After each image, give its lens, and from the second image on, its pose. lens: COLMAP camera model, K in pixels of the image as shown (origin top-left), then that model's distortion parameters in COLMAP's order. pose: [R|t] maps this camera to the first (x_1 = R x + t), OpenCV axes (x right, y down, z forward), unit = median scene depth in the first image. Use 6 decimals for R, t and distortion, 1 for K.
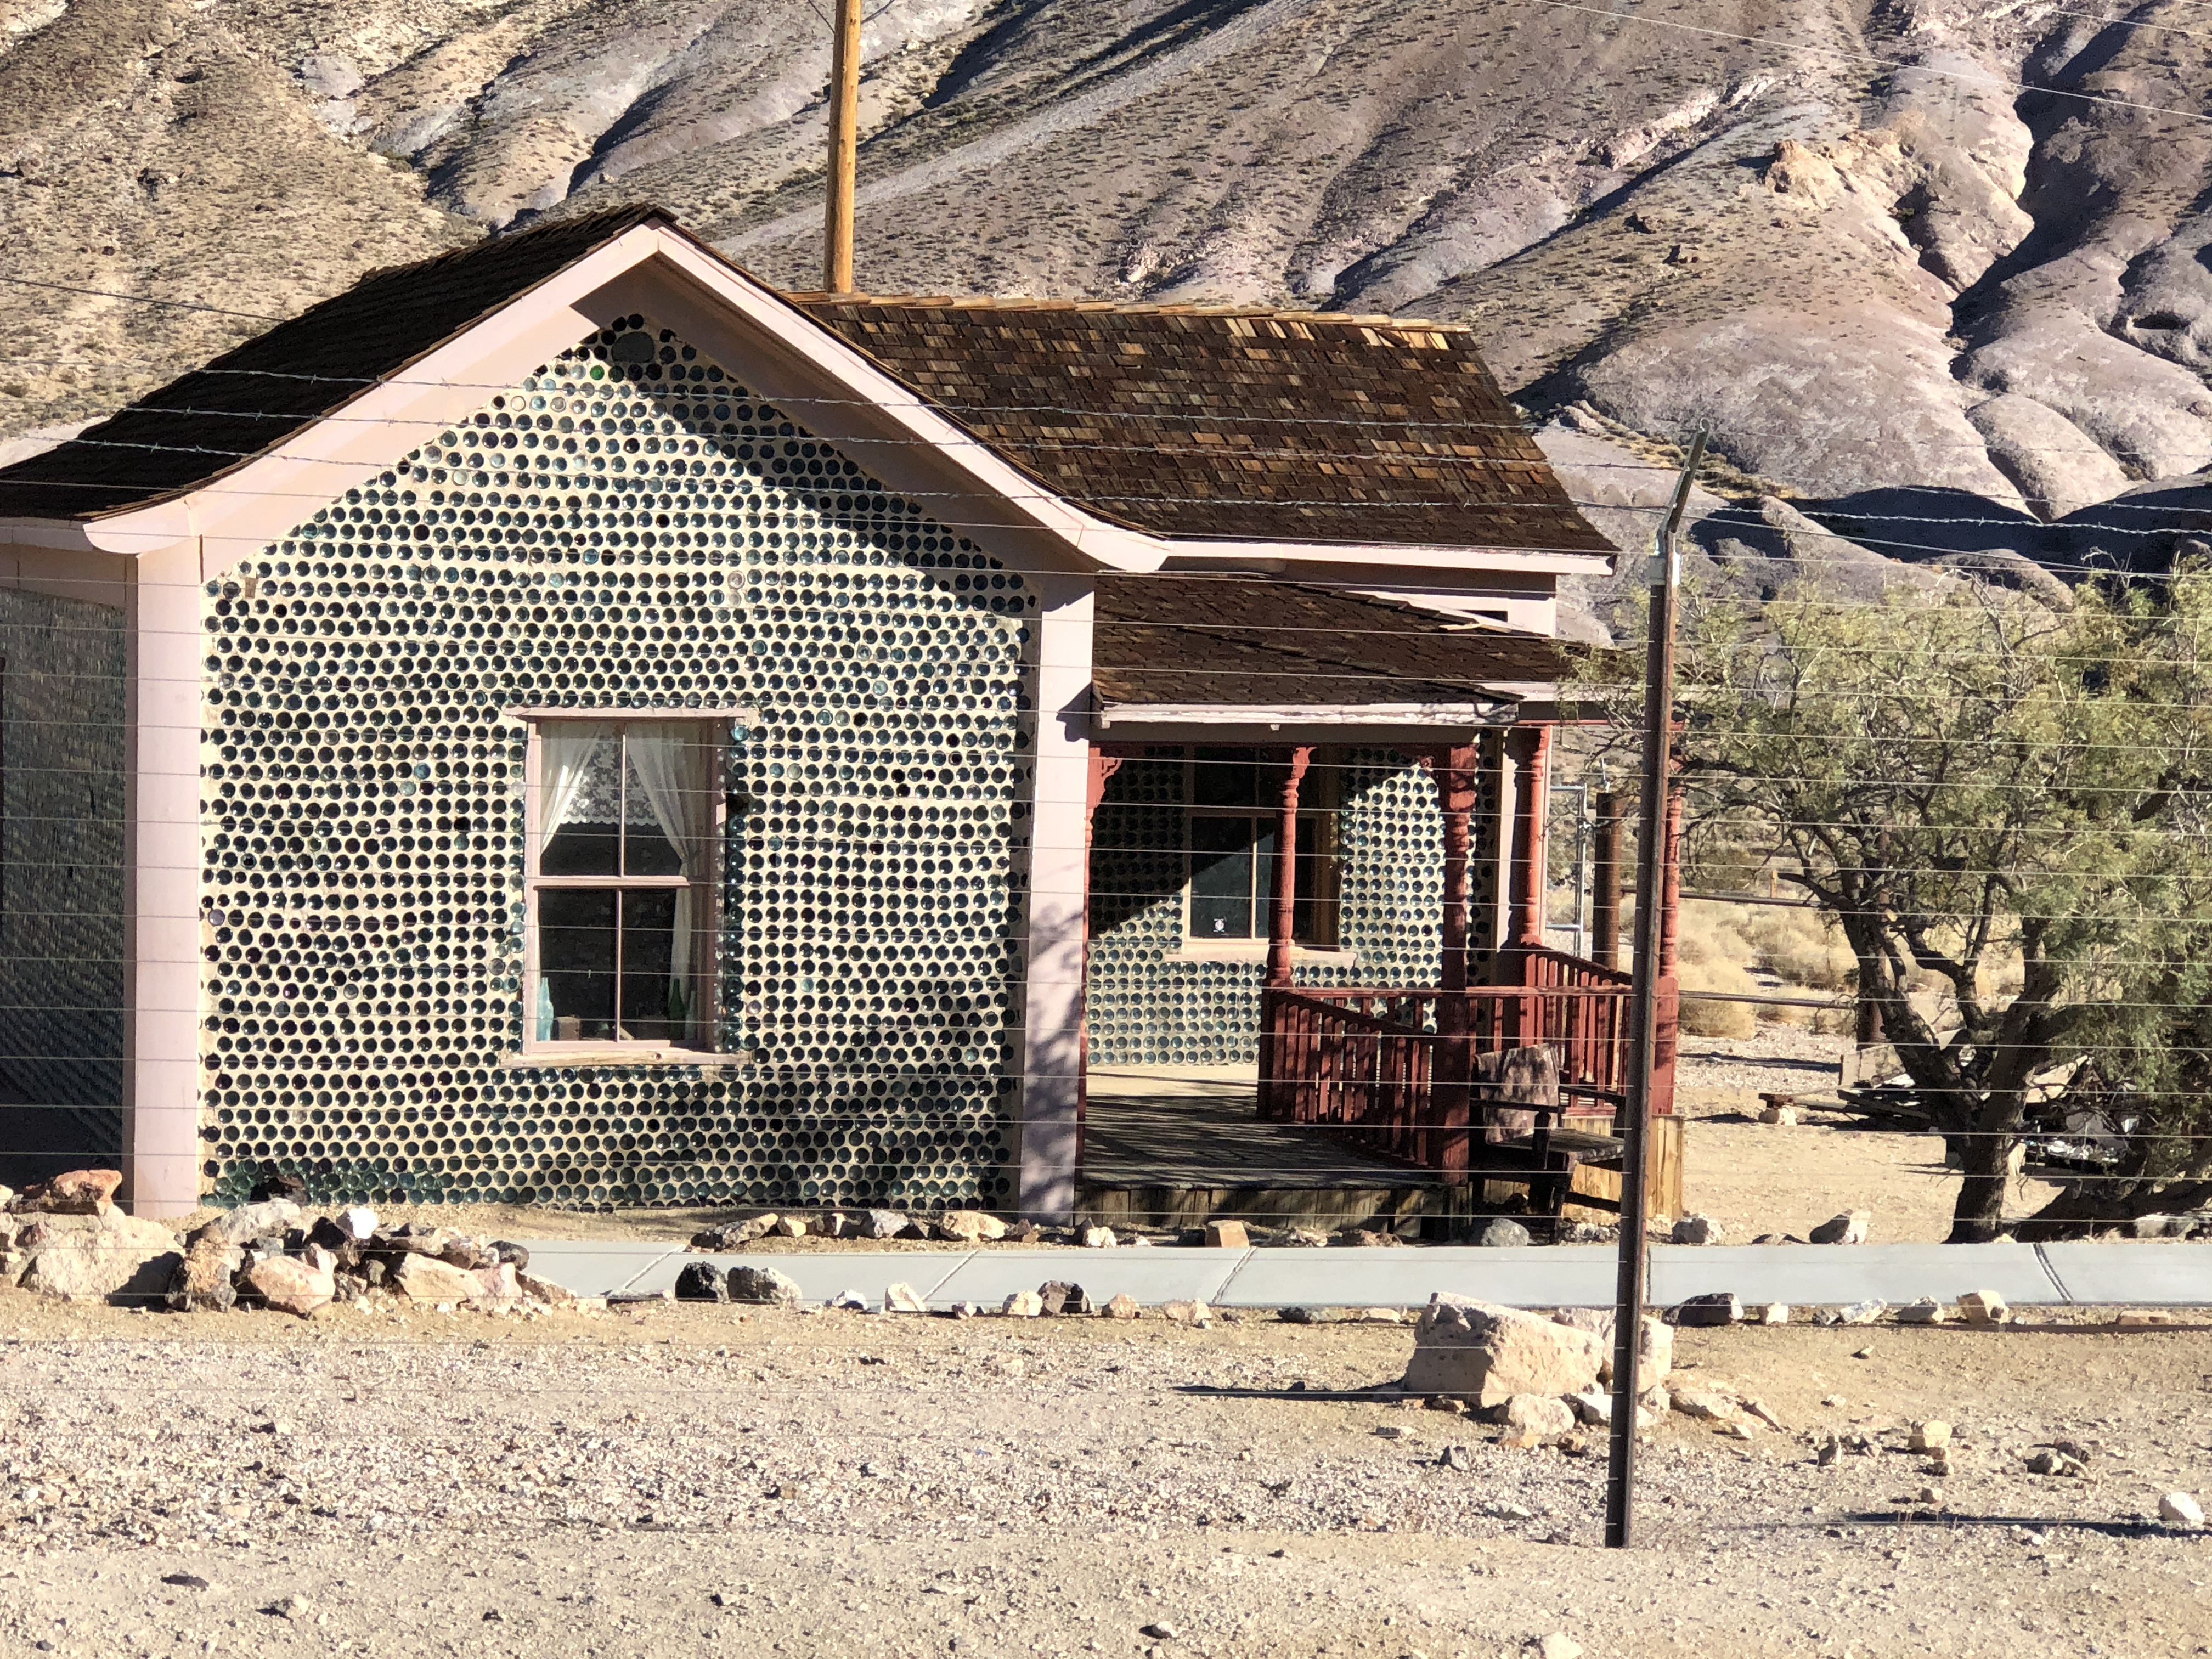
lens RADIAL K [[4994.9, 0, 1085.3], [0, 4994.9, 843.0], [0, 0, 1]] dist [-0.056962, 0.000000]
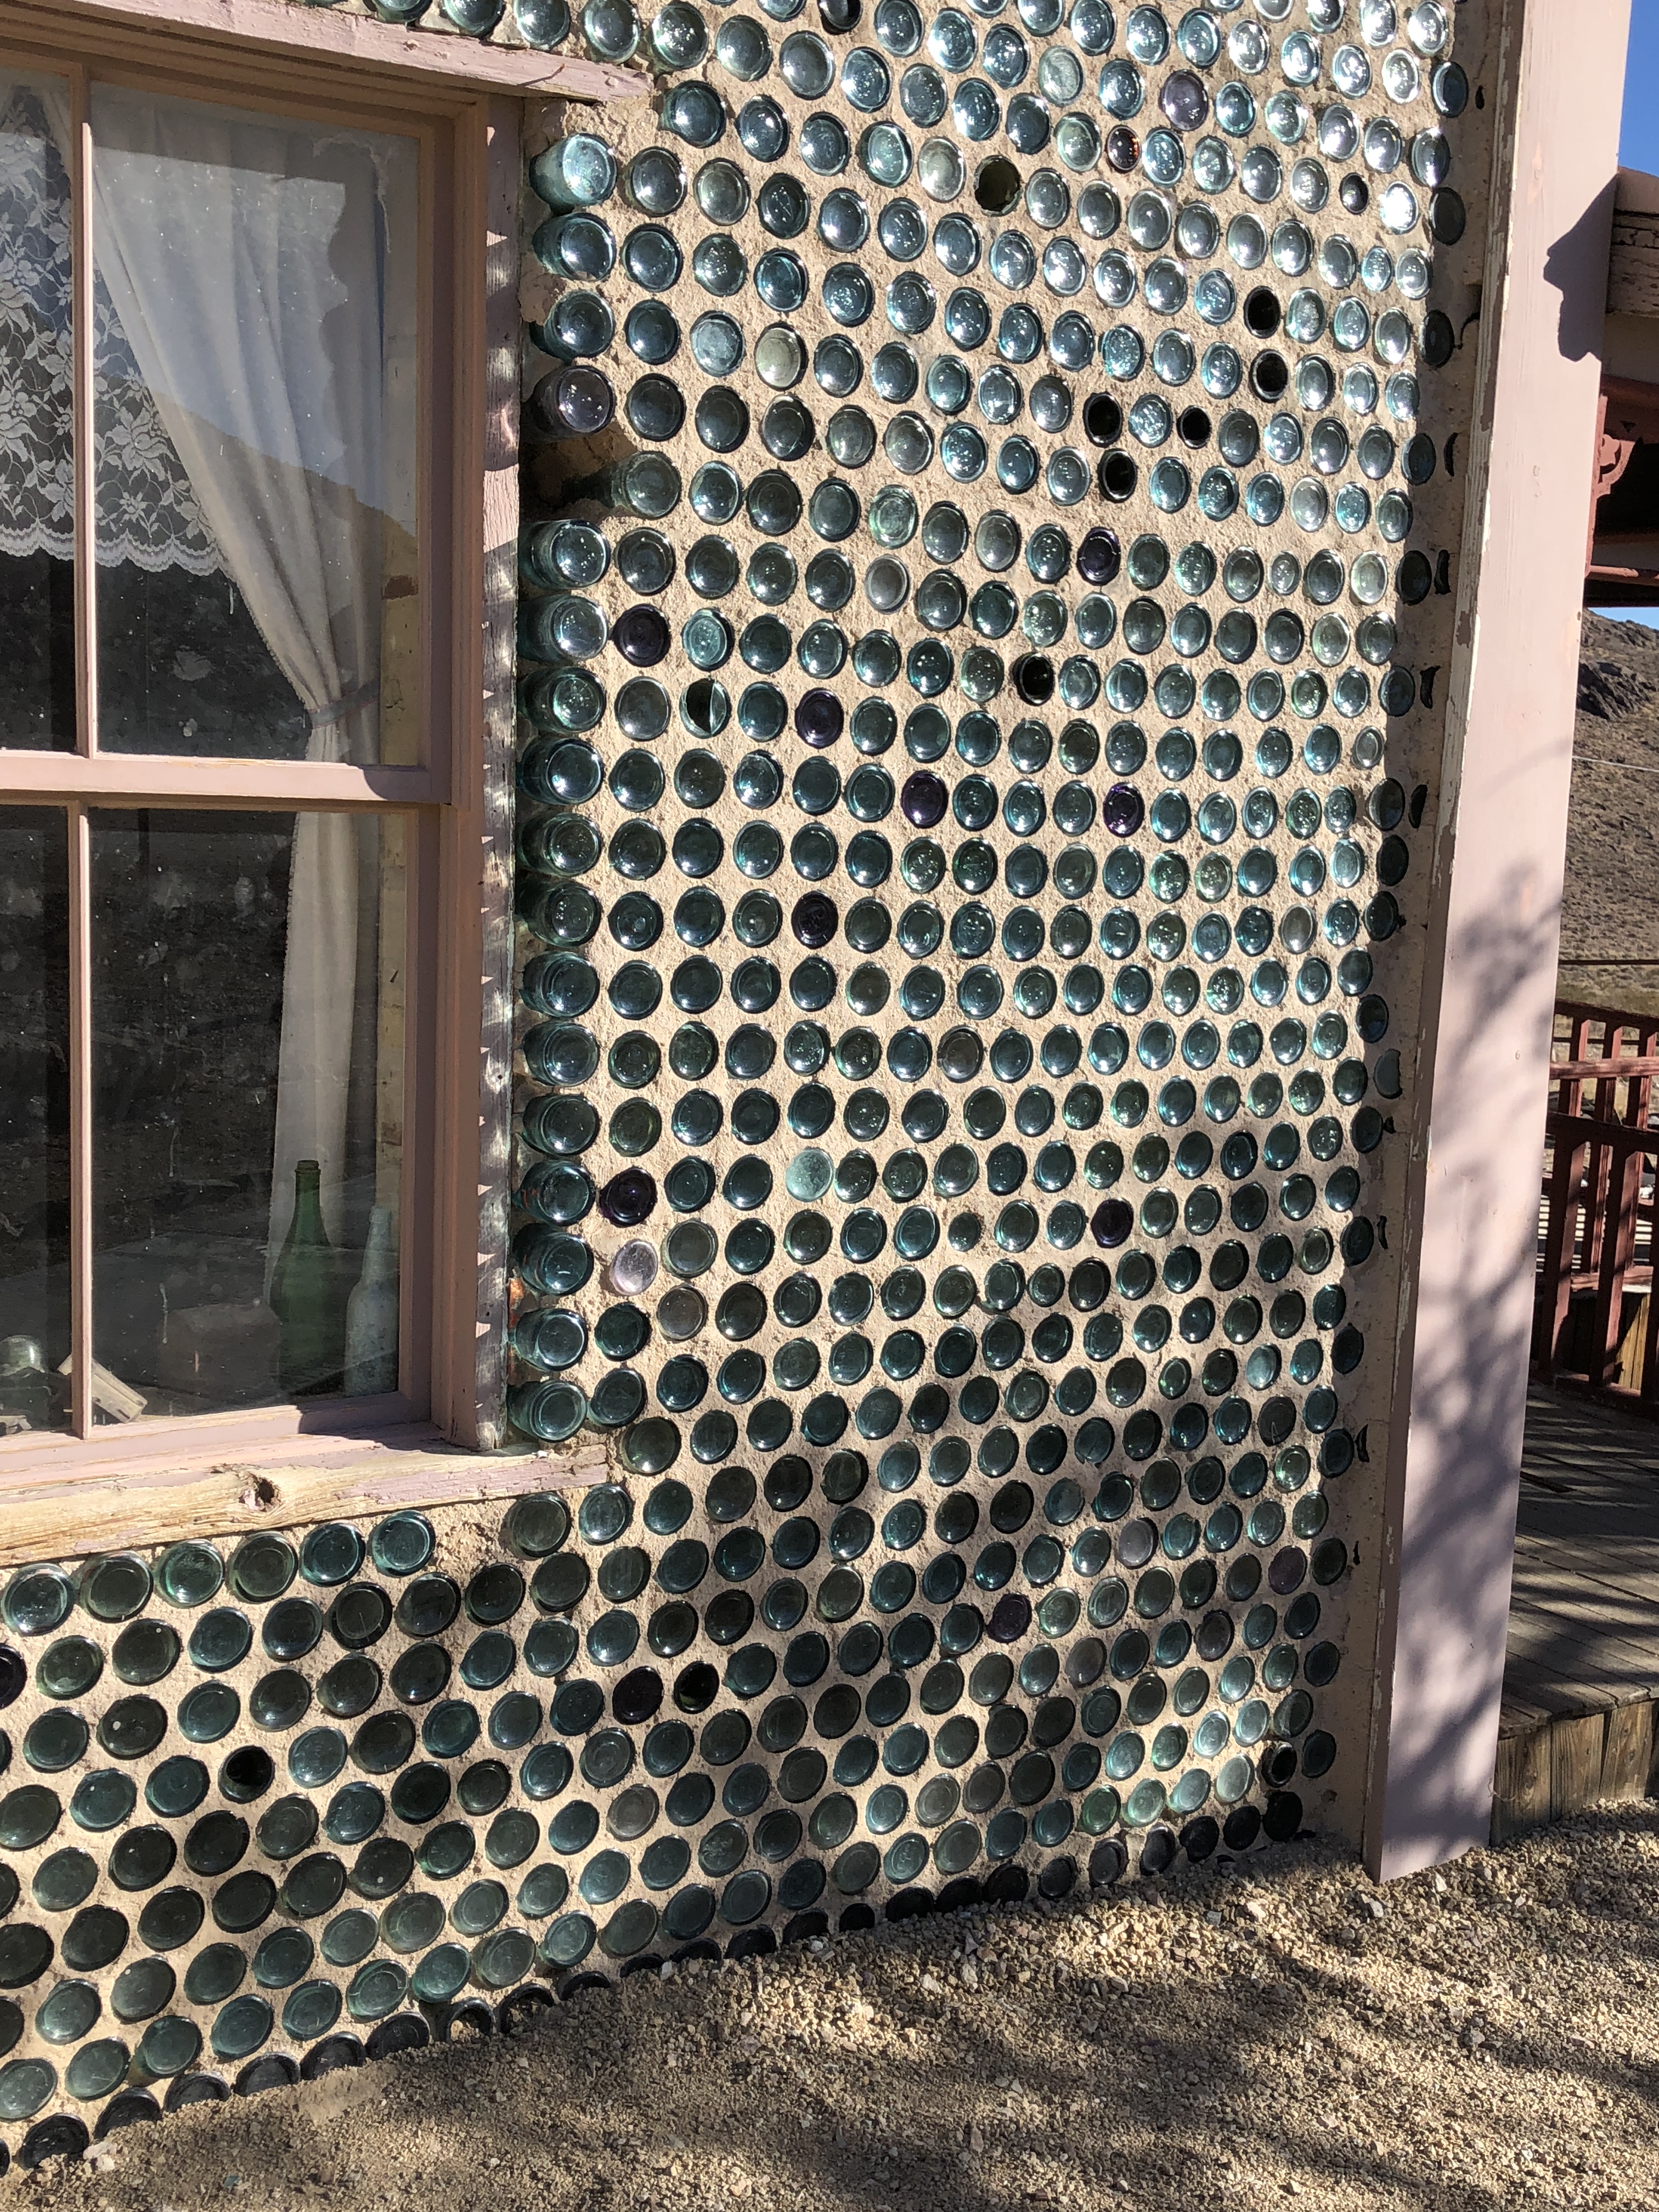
lens RADIAL K [[2450.7, 0, 838.1], [0, 2450.7, 1092.1], [0, 0, 1]] dist [0.068844, 0.000000]
pose [[0.968918, -0.019450, 0.246615, -0.087383], [-0.000313, 0.996807, 0.079845, 0.013237], [-0.247380, -0.077440, 0.965819, 0.874153]]
